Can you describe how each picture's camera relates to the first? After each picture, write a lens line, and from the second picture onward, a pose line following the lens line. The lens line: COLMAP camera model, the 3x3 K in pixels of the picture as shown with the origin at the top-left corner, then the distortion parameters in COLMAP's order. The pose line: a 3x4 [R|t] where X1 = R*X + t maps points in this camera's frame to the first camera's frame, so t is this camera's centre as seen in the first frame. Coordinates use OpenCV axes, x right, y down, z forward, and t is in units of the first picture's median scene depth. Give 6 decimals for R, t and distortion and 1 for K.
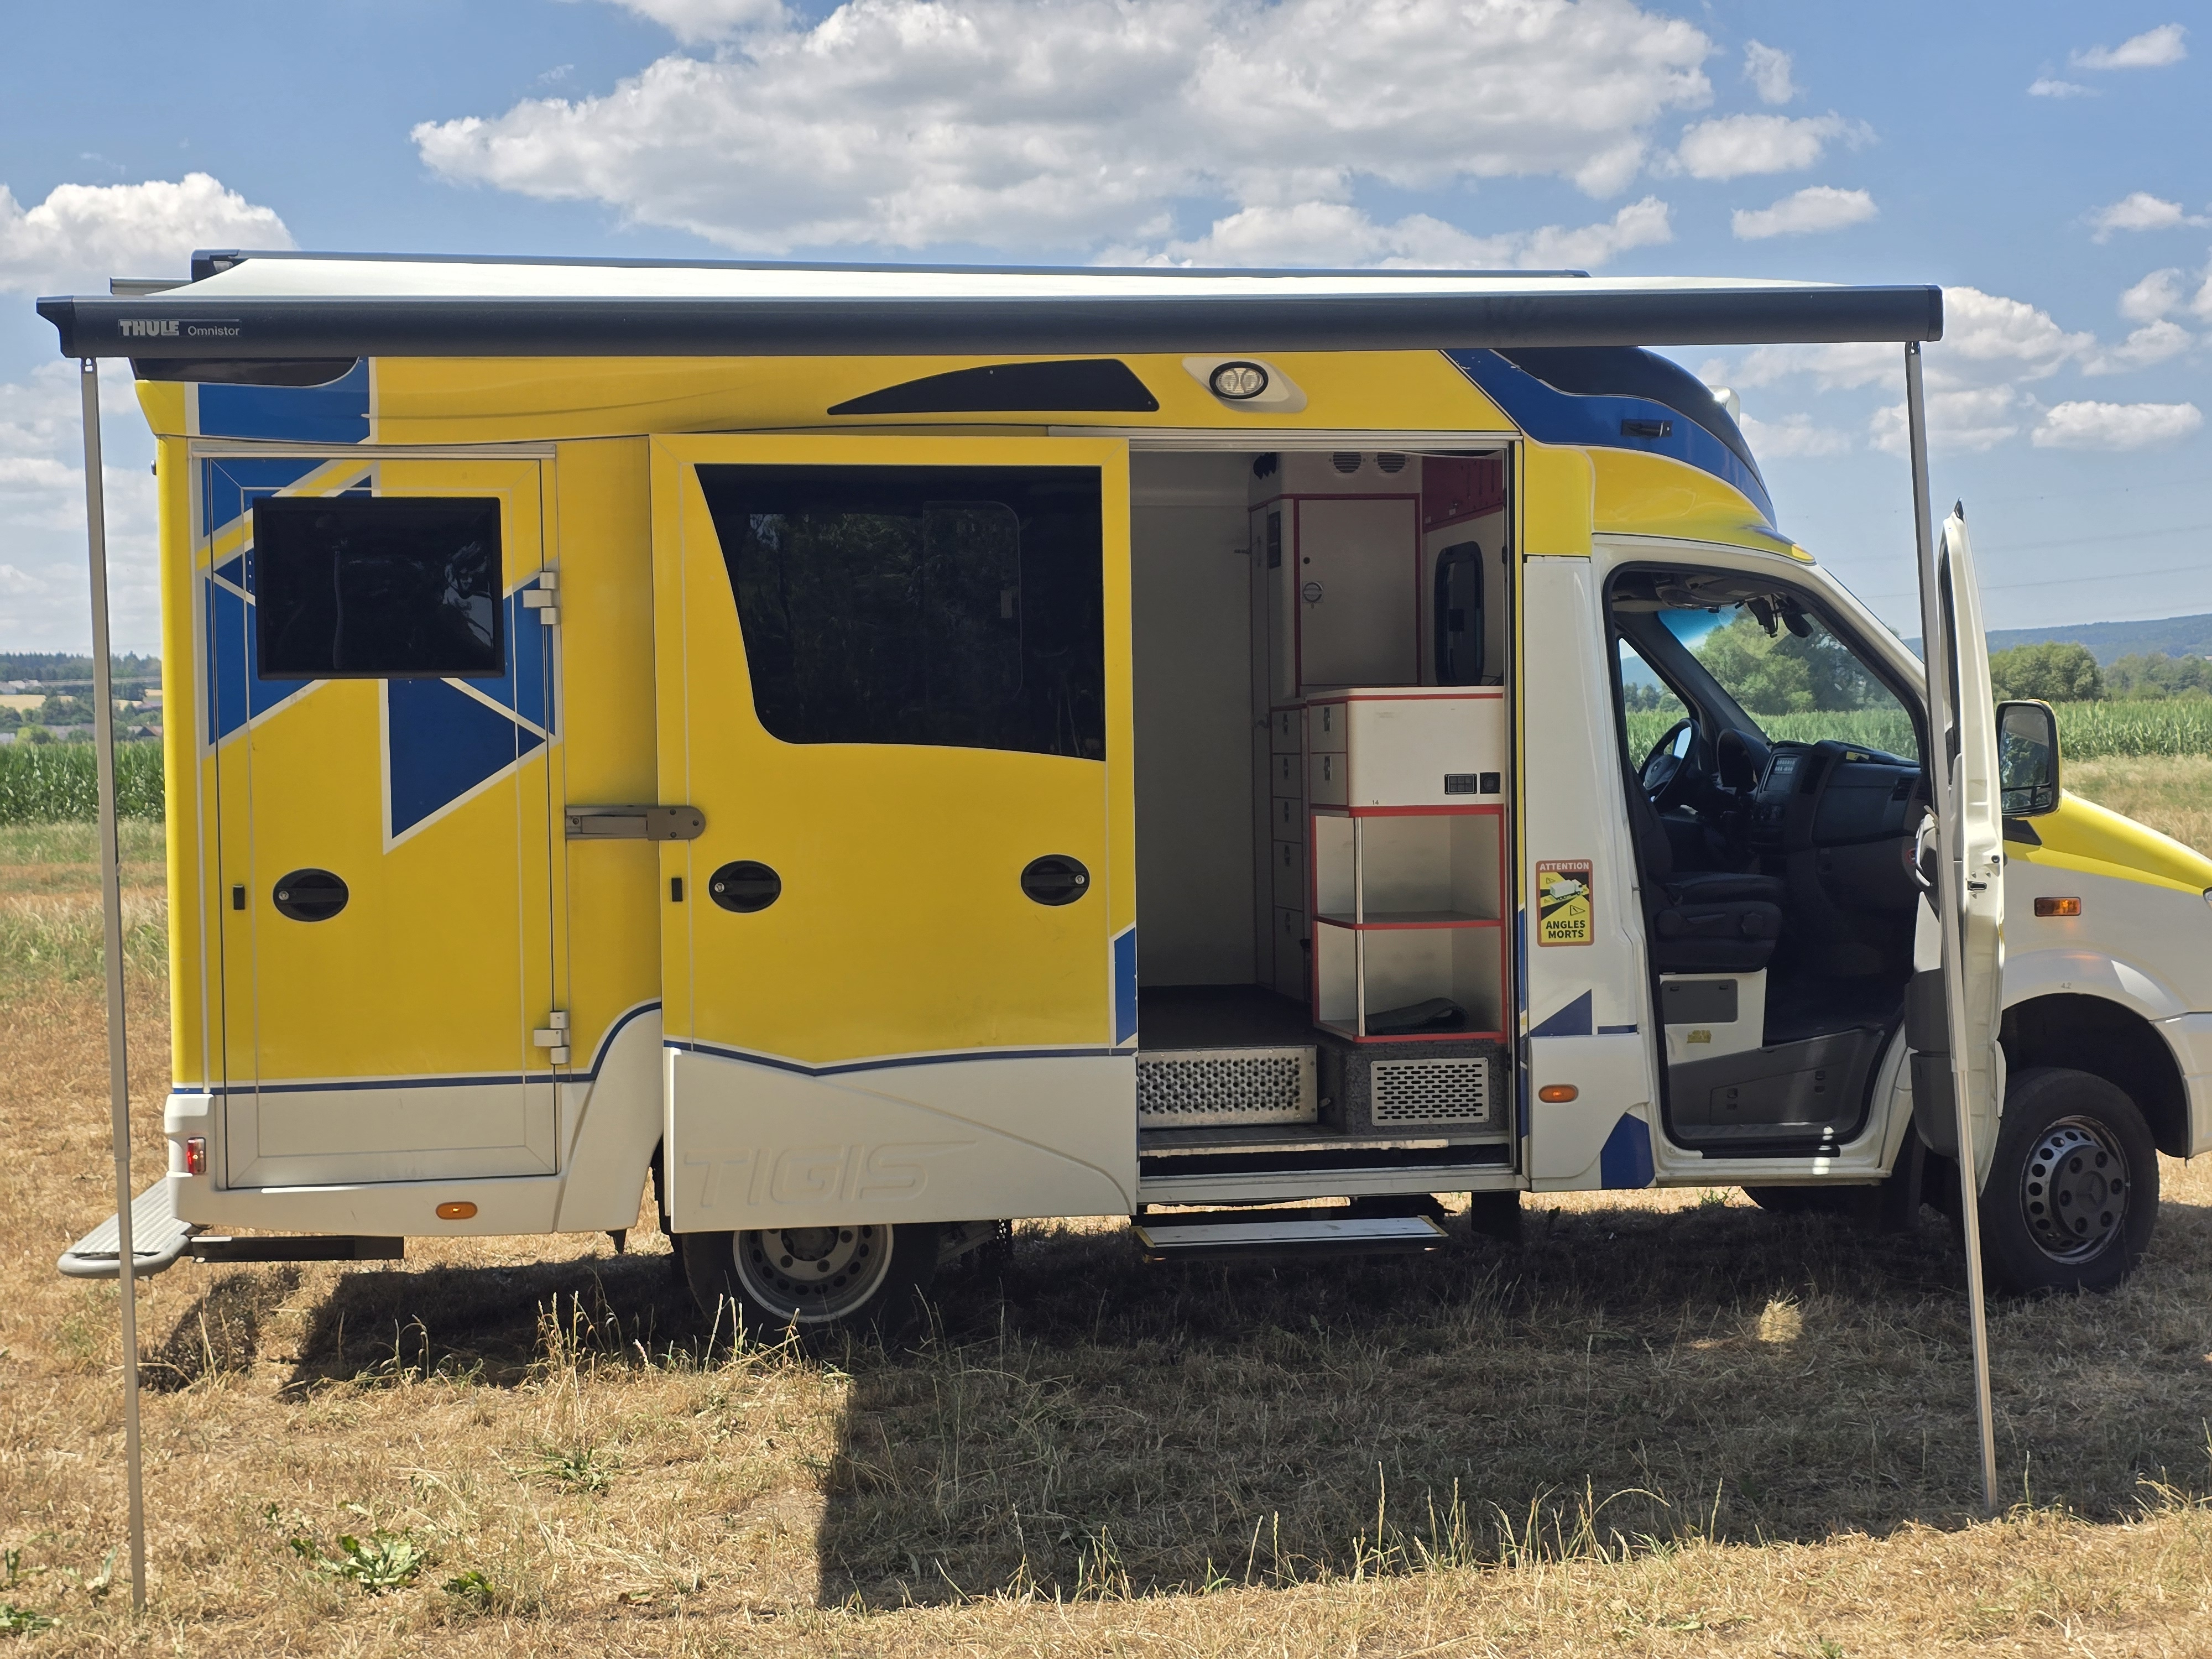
lens RADIAL K [[3016.1, 0, 1164.8], [0, 3016.1, 827.1], [0, 0, 1]] dist [0.102456, 0.000000]
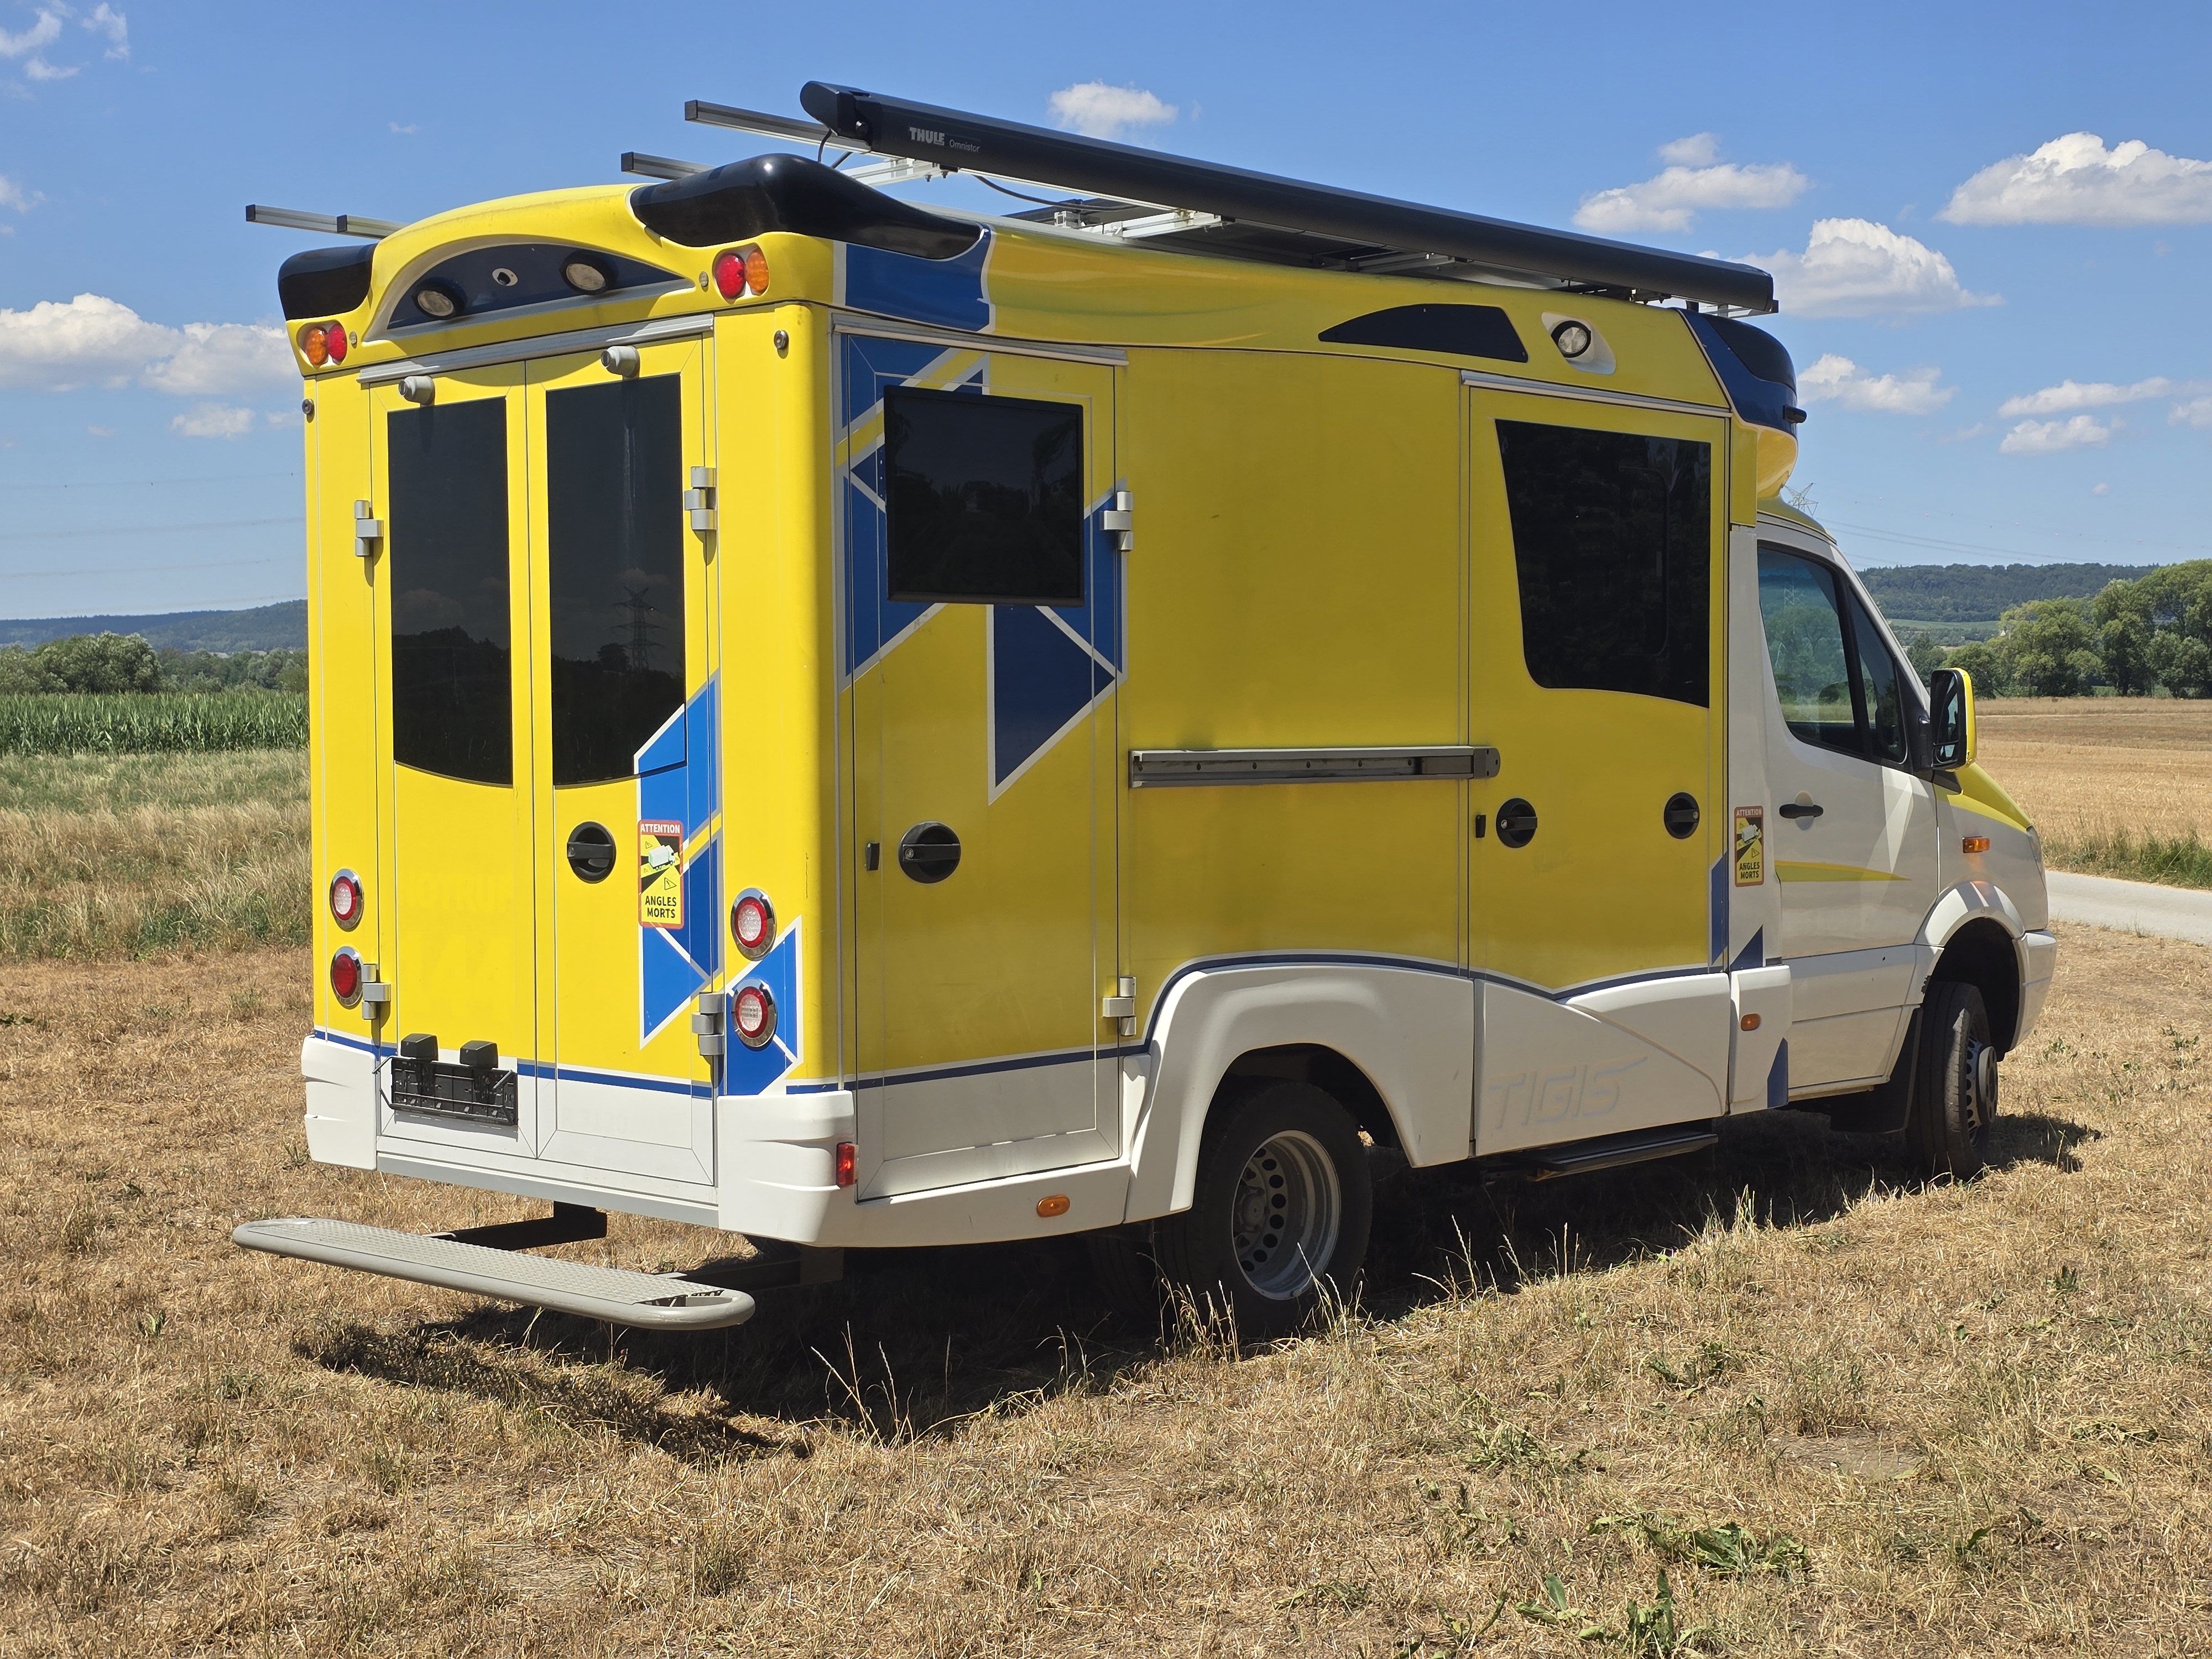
lens RADIAL K [[3016.1, 0, 1165.7], [0, 3016.1, 810.9], [0, 0, 1]] dist [0.102456, 0.000000]
pose [[0.795669, -0.007632, 0.605684, -0.735743], [0.010036, 0.999949, -0.000583, 0.011647], [-0.605649, 0.006542, 0.795705, 0.276785]]
